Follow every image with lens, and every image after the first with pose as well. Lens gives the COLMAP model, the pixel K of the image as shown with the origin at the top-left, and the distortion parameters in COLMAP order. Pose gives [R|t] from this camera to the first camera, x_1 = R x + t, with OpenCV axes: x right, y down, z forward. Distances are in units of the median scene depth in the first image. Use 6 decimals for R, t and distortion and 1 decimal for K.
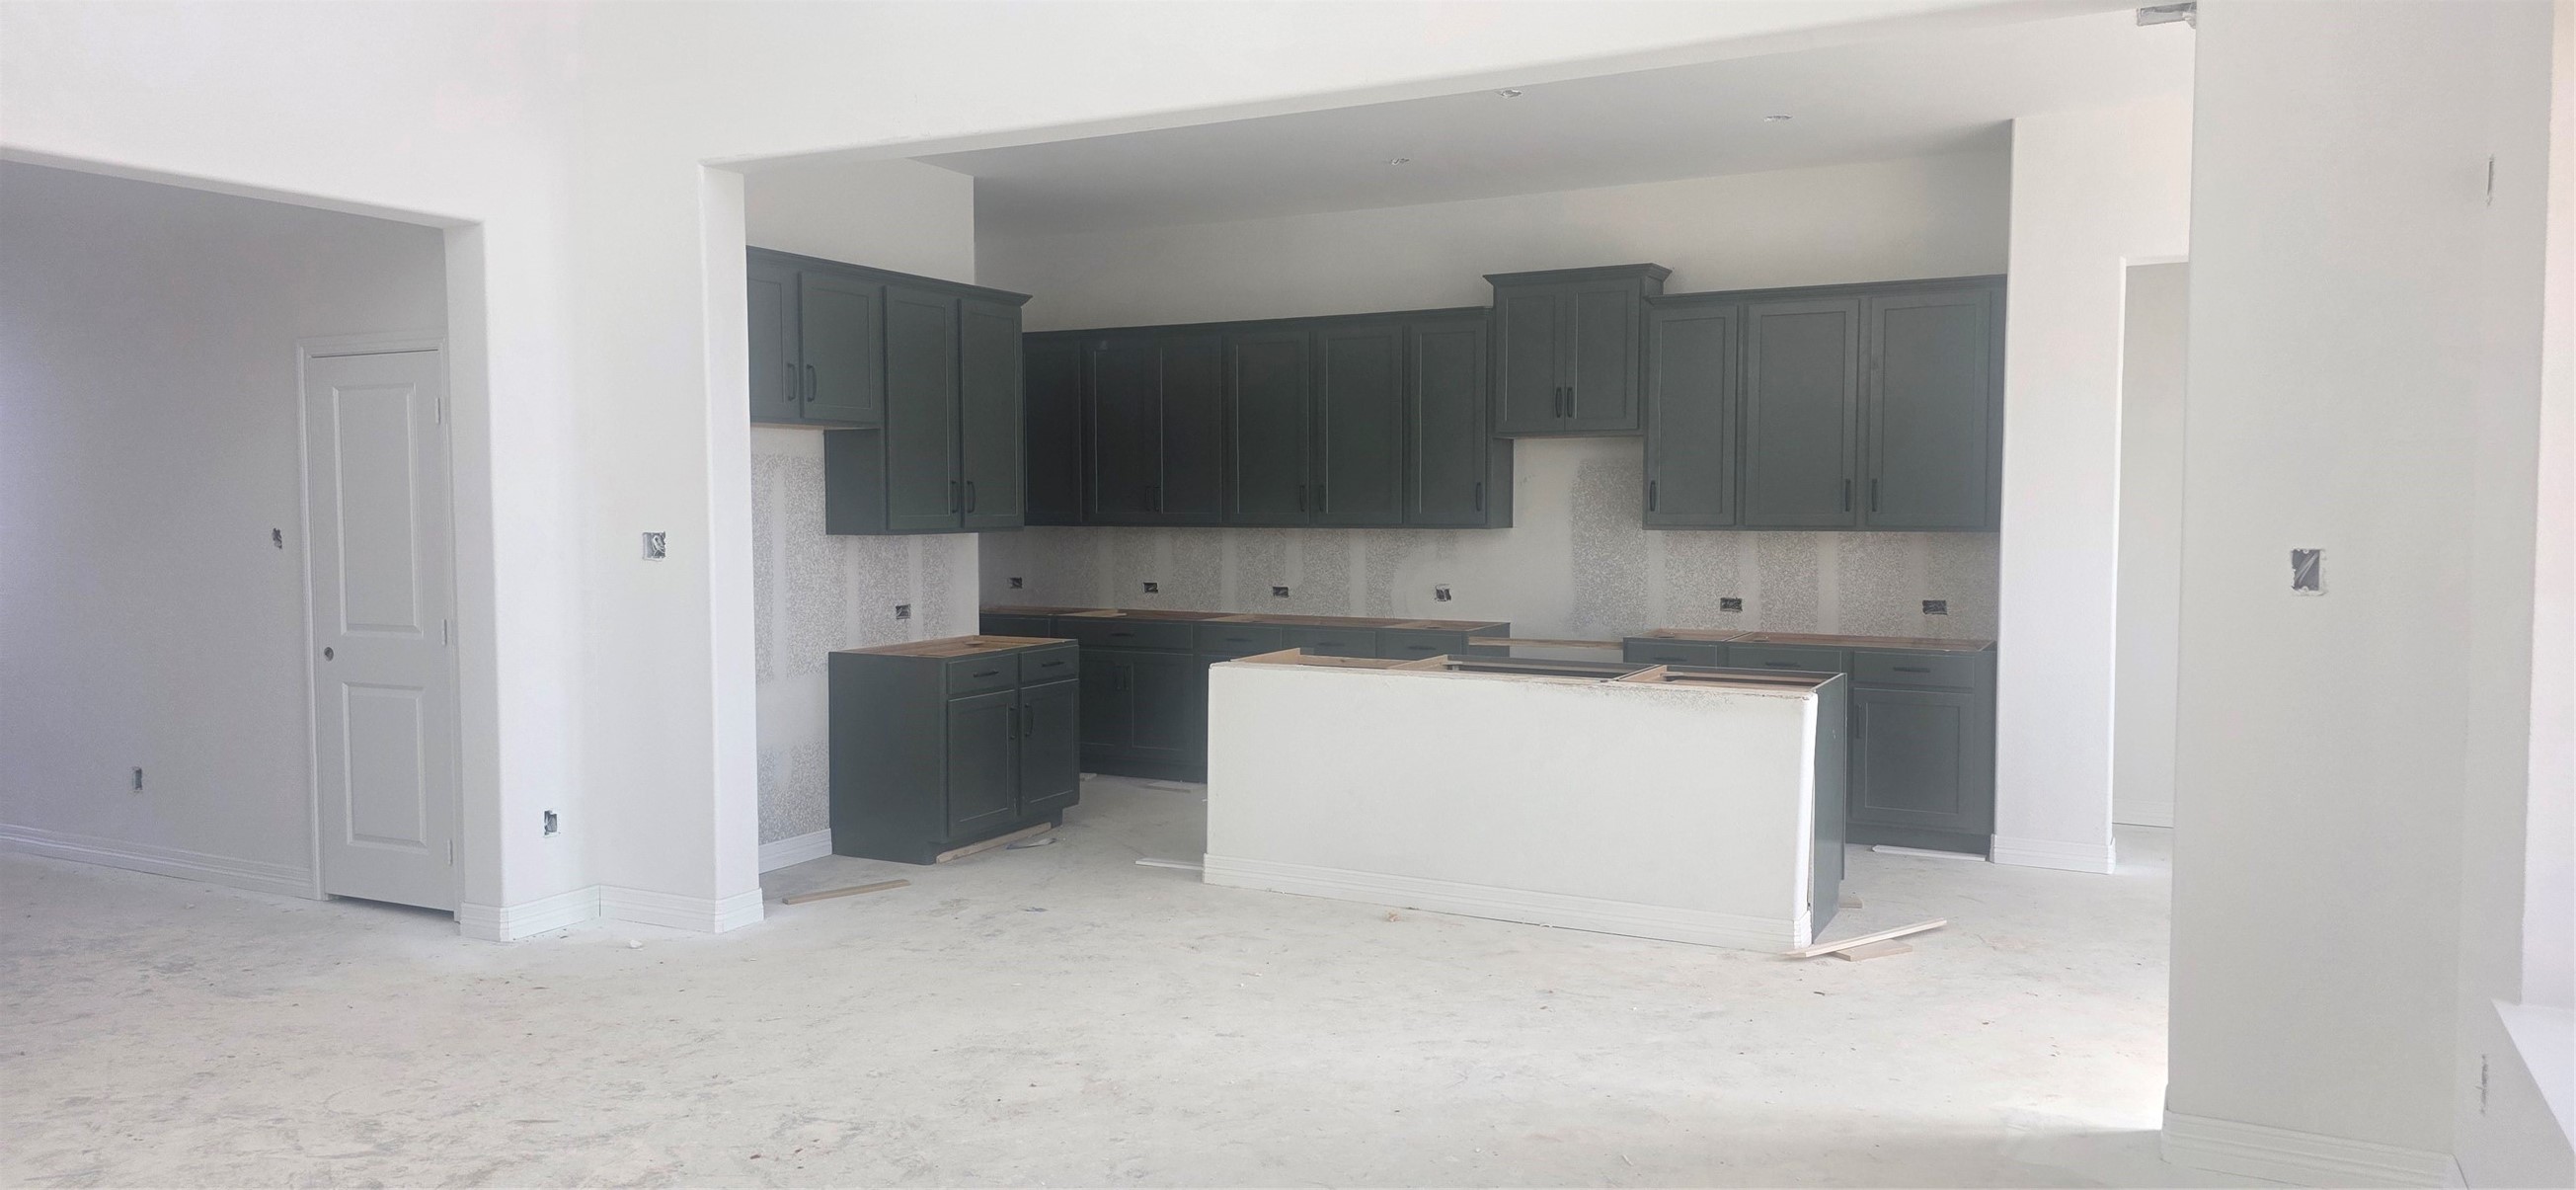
lens RADIAL K [[1708.1, 0, 1291.4], [0, 1708.1, 553.9], [0, 0, 1]] dist [0.092822, -0.139897]
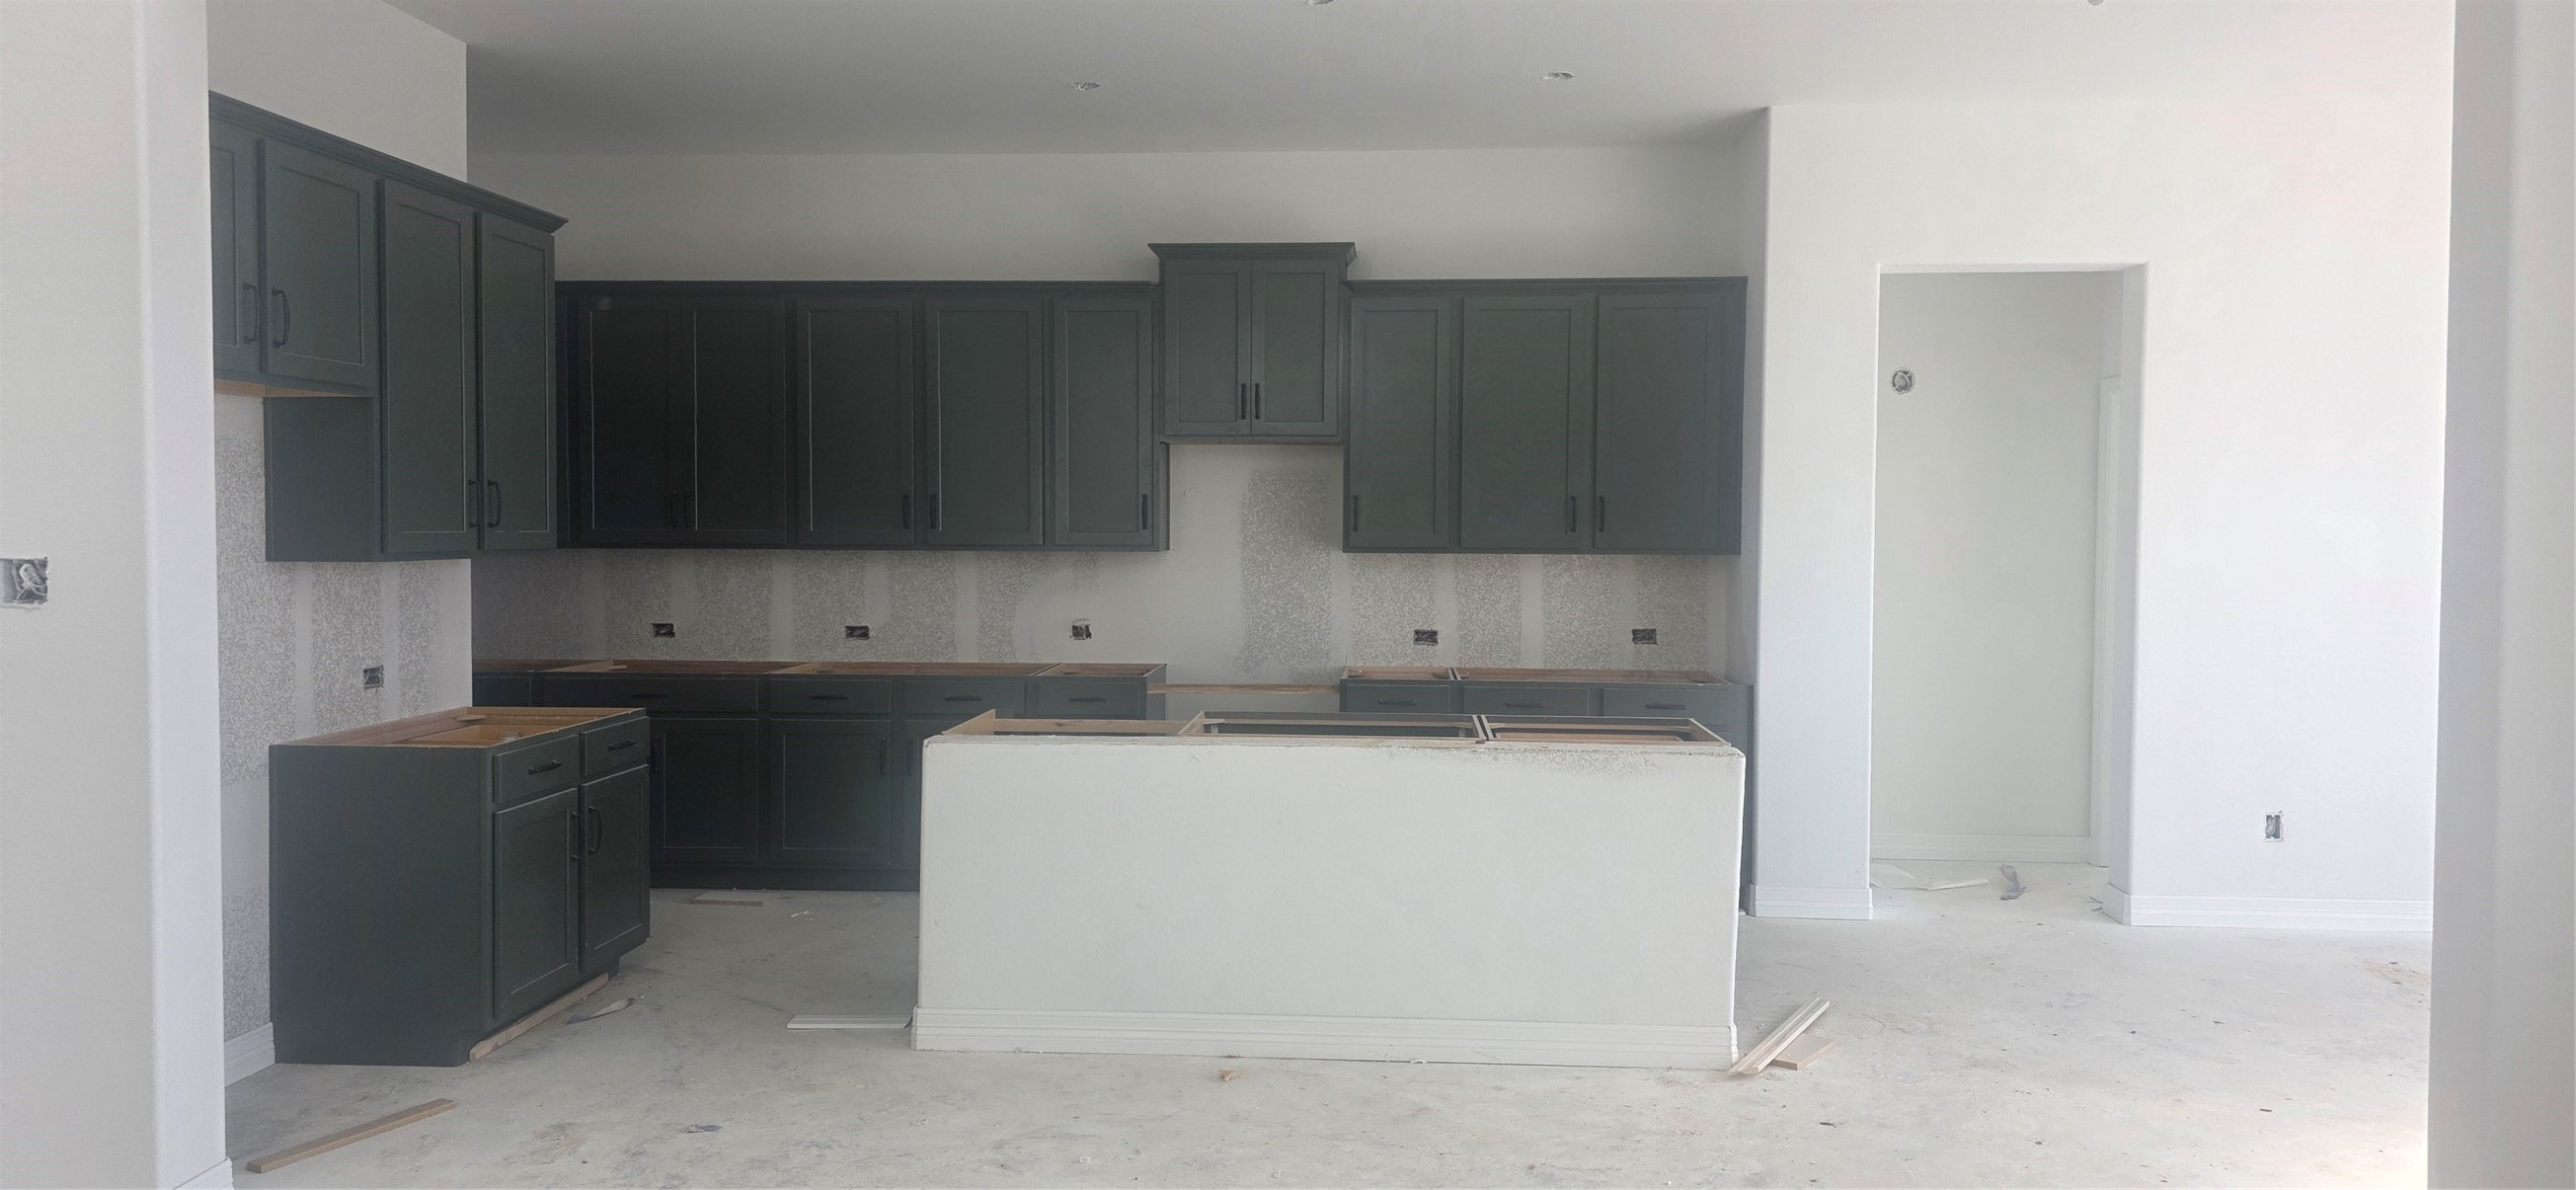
lens RADIAL K [[1708.1, 0, 1291.4], [0, 1708.1, 553.9], [0, 0, 1]] dist [0.092822, -0.139897]
pose [[0.915068, -0.001606, 0.403295, -0.166744], [0.007125, 0.999900, -0.012185, -0.003188], [-0.403236, 0.014024, 0.914989, 0.236147]]
